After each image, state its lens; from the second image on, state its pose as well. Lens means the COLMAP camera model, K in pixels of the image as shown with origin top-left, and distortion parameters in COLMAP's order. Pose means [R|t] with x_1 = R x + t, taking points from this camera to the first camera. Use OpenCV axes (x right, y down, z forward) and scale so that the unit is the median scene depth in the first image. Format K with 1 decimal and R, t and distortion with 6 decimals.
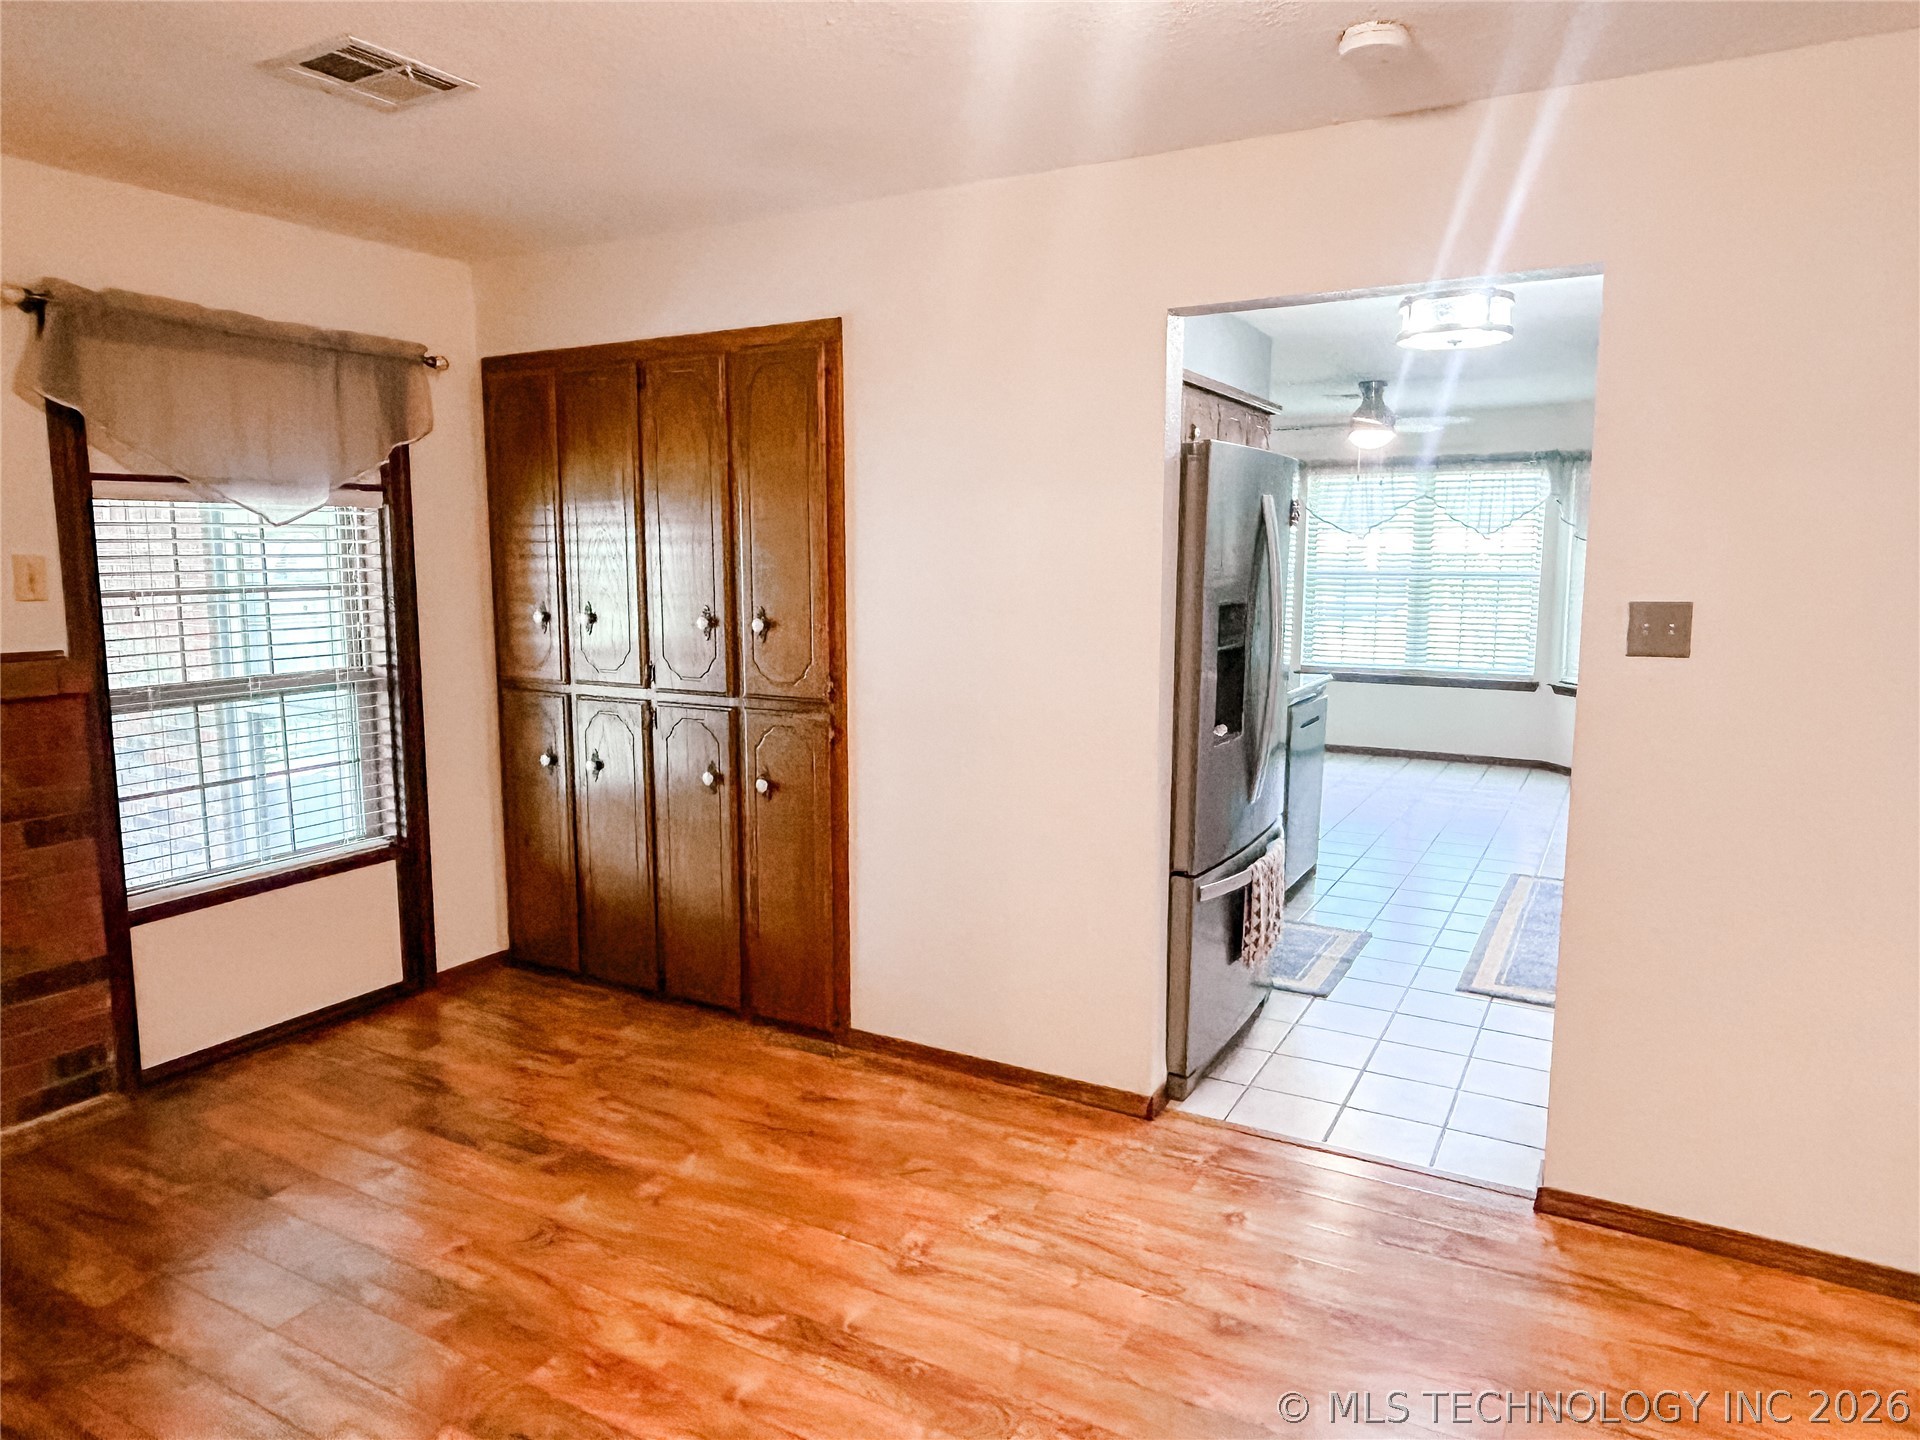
lens RADIAL K [[1232.1, 0, 948.8], [0, 1232.1, 705.2], [0, 0, 1]] dist [-0.000790, -0.005537]
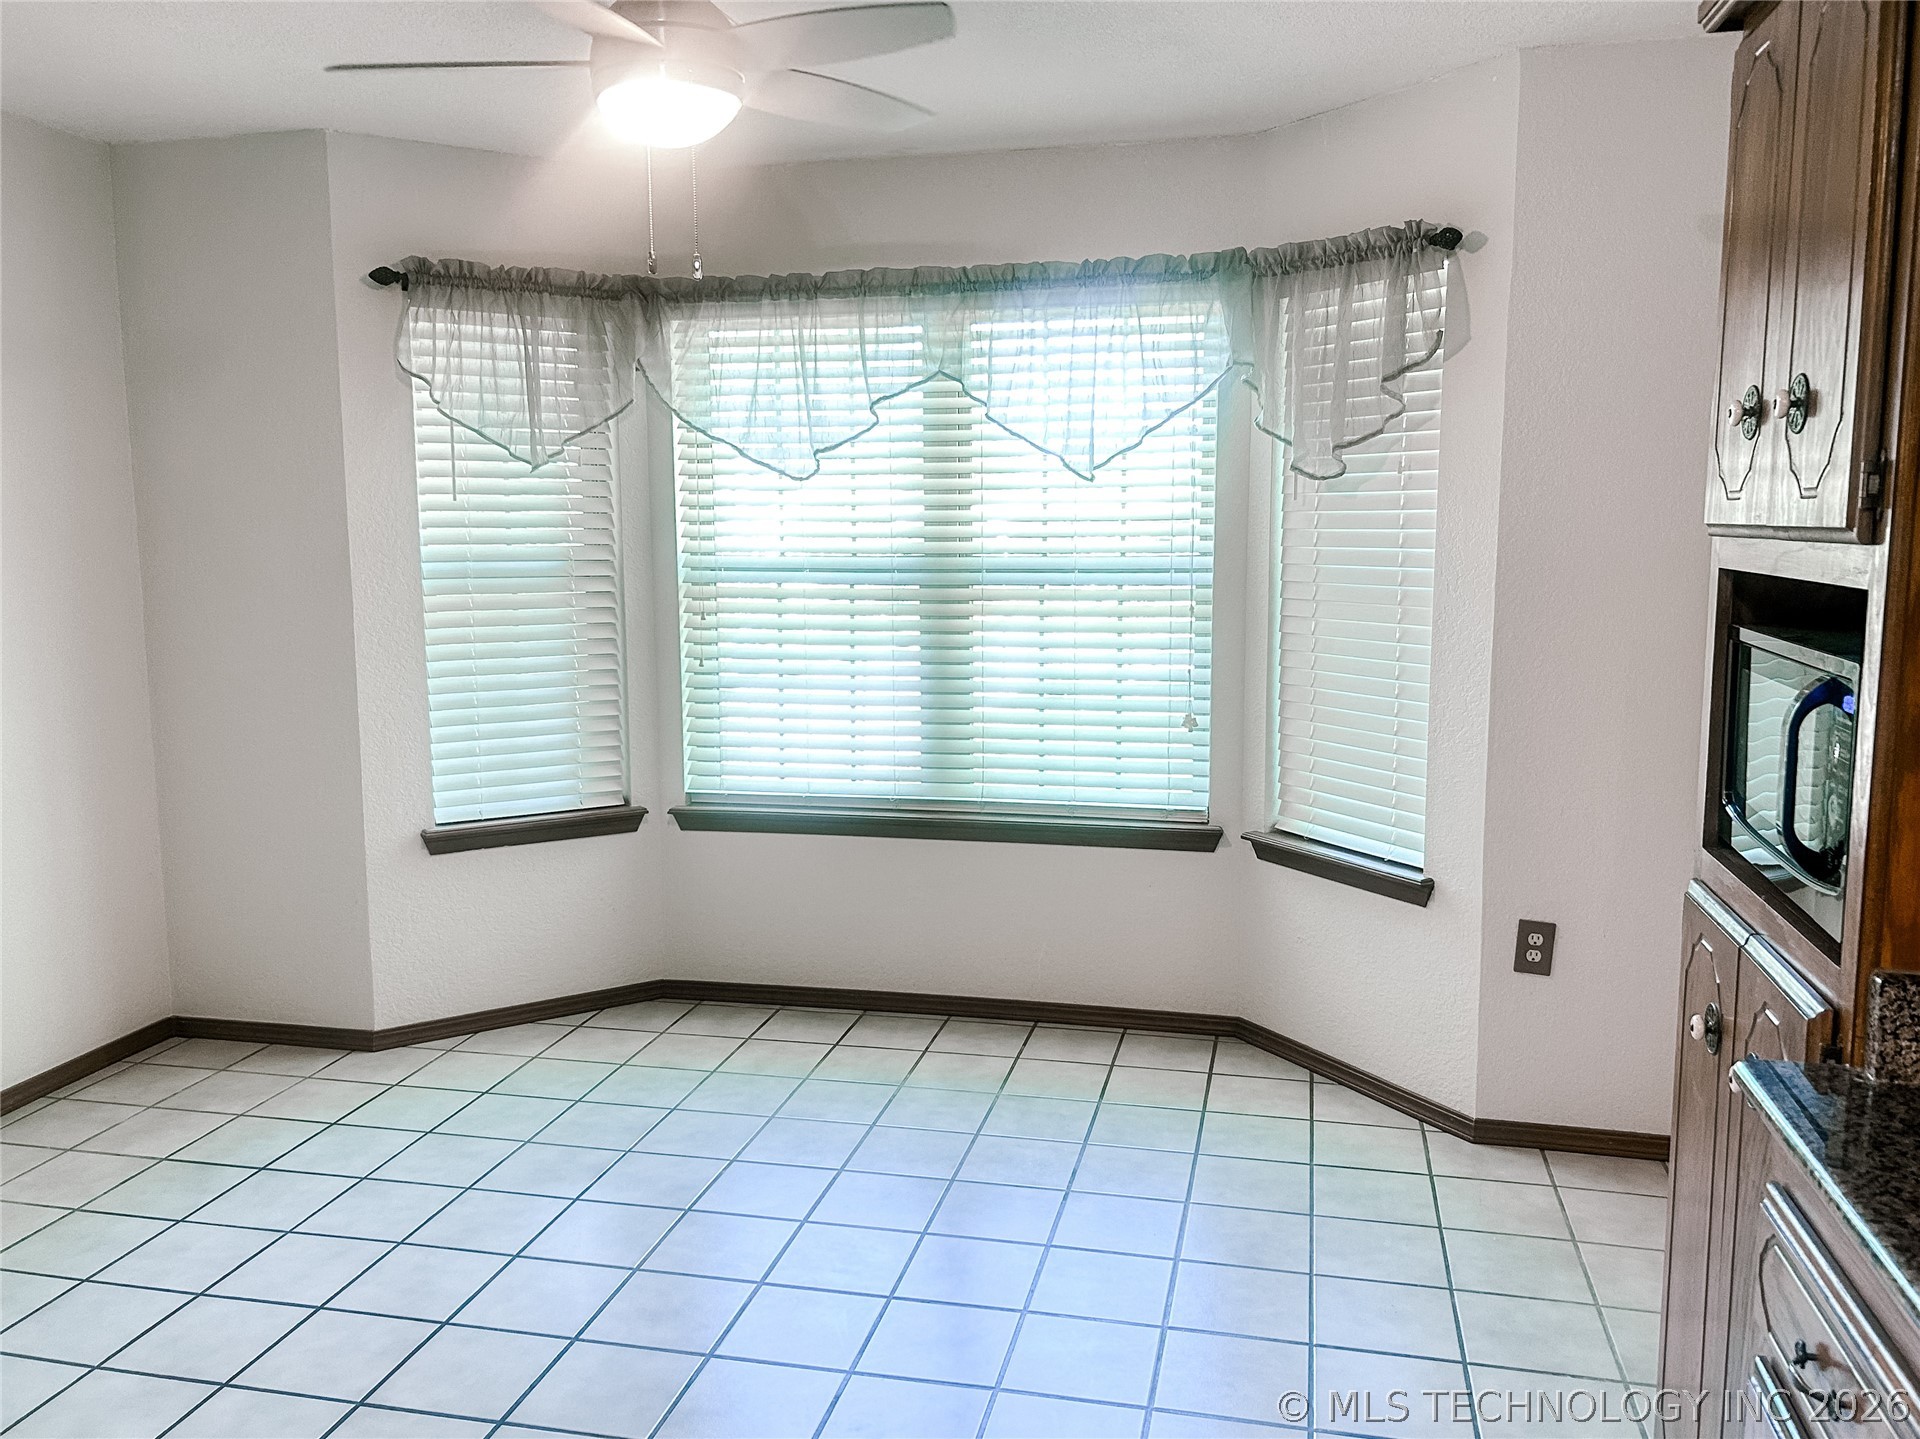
lens RADIAL K [[1447.8, 0, 958.0], [0, 1447.8, 704.0], [0, 0, 1]] dist [0.011058, -0.019200]
pose [[0.961617, -0.042085, 0.271148, 0.269443], [0.041464, 0.999108, 0.008021, -0.068713], [-0.271243, 0.003529, 0.962504, 0.566535]]
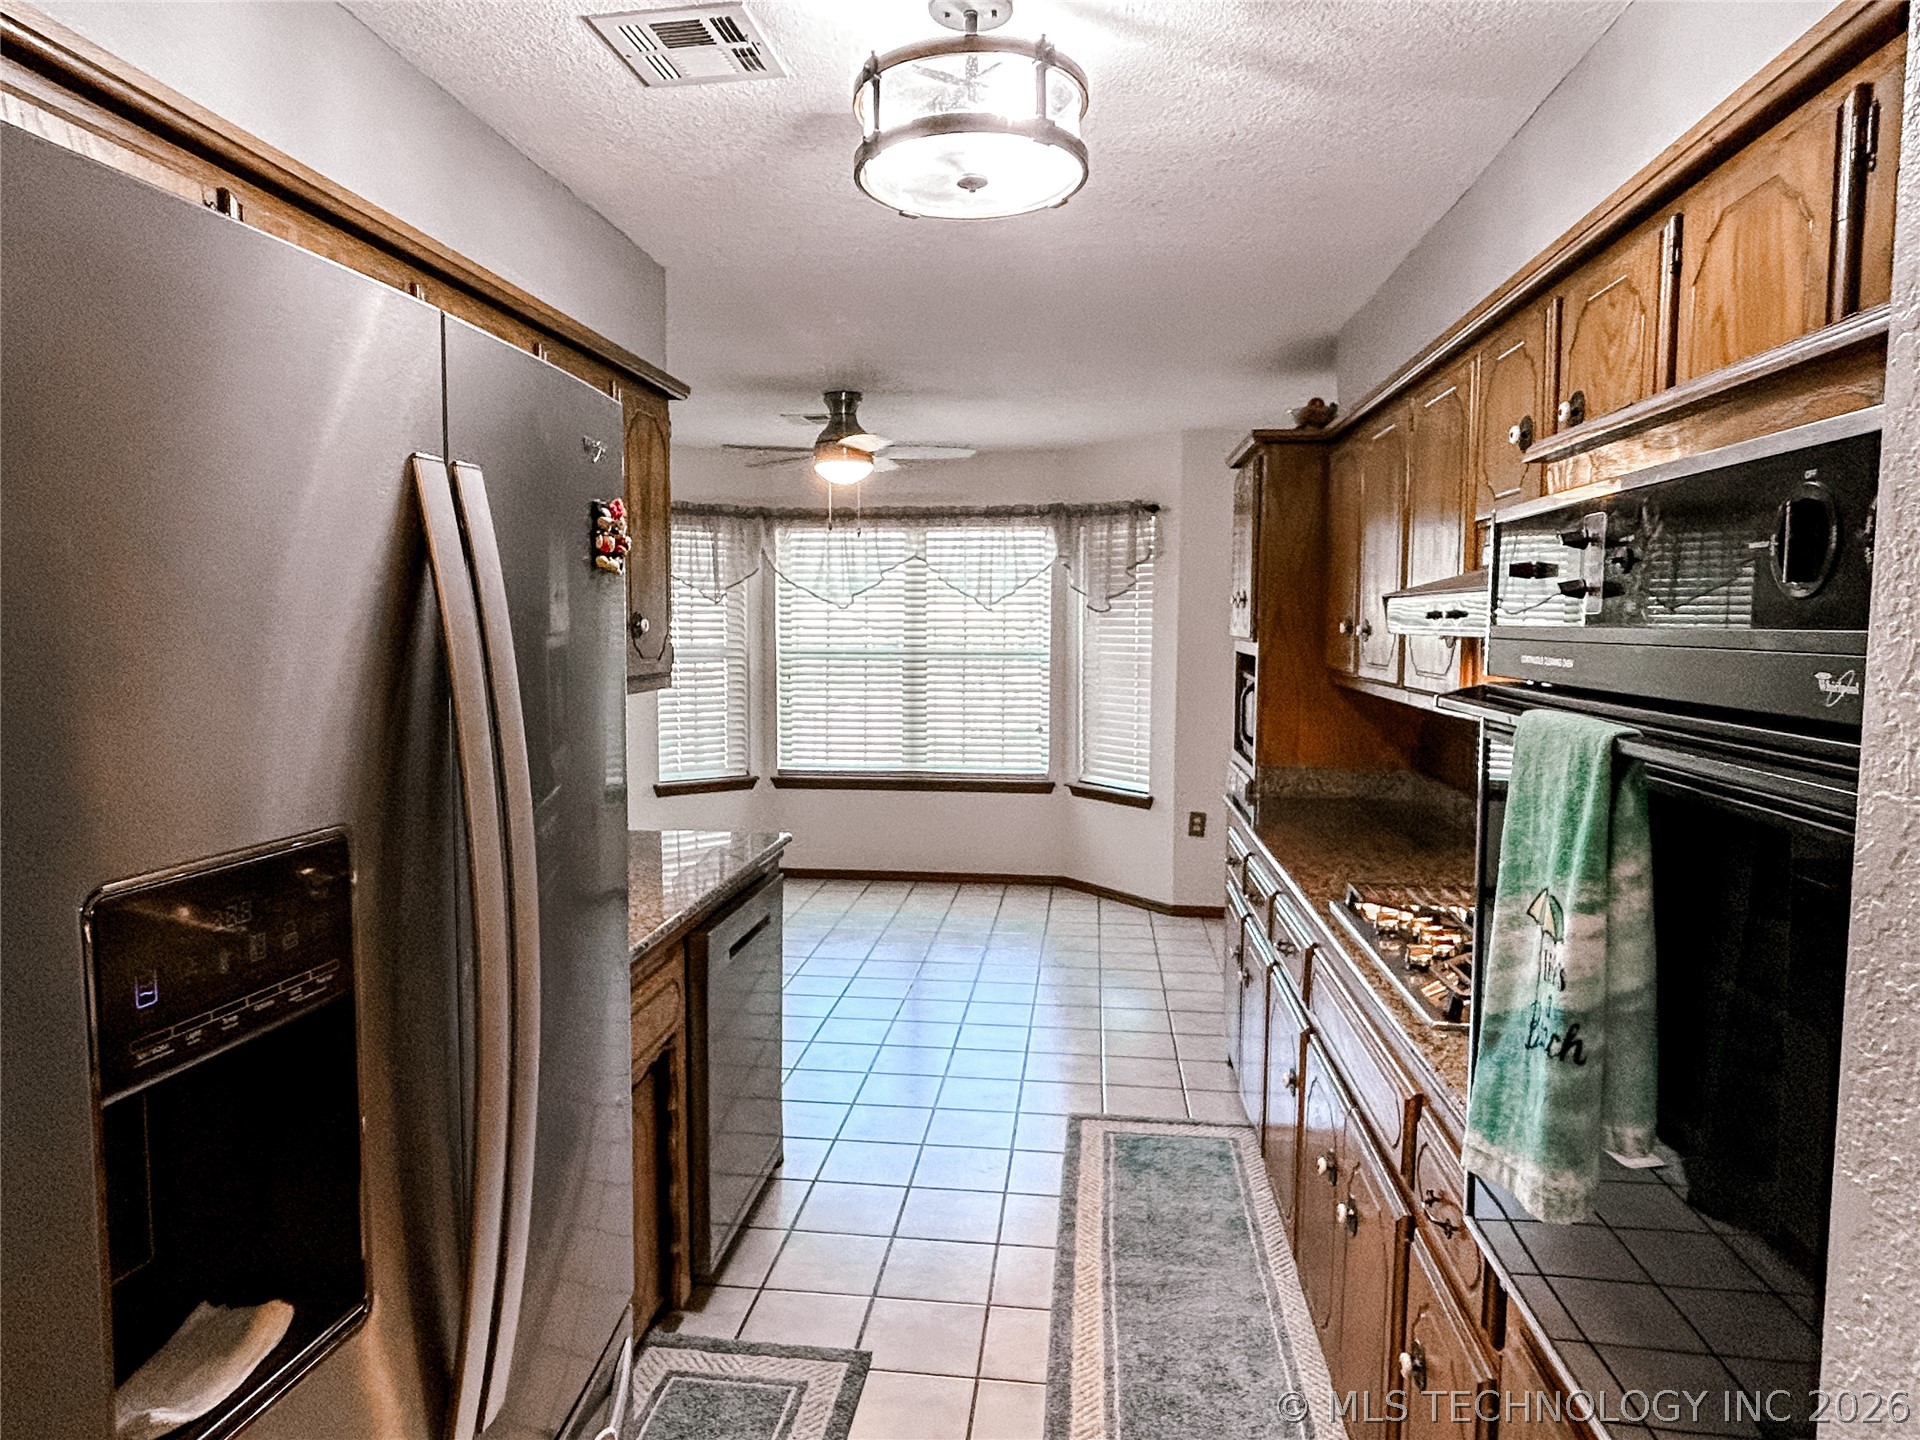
lens RADIAL K [[1199.1, 0, 949.1], [0, 1199.1, 720.4], [0, 0, 1]] dist [-0.018274, 0.015376]
pose [[0.922475, -0.031955, 0.384733, 0.105325], [0.047300, 0.998415, -0.030484, -0.039246], [-0.383149, 0.046319, 0.922524, 0.282474]]
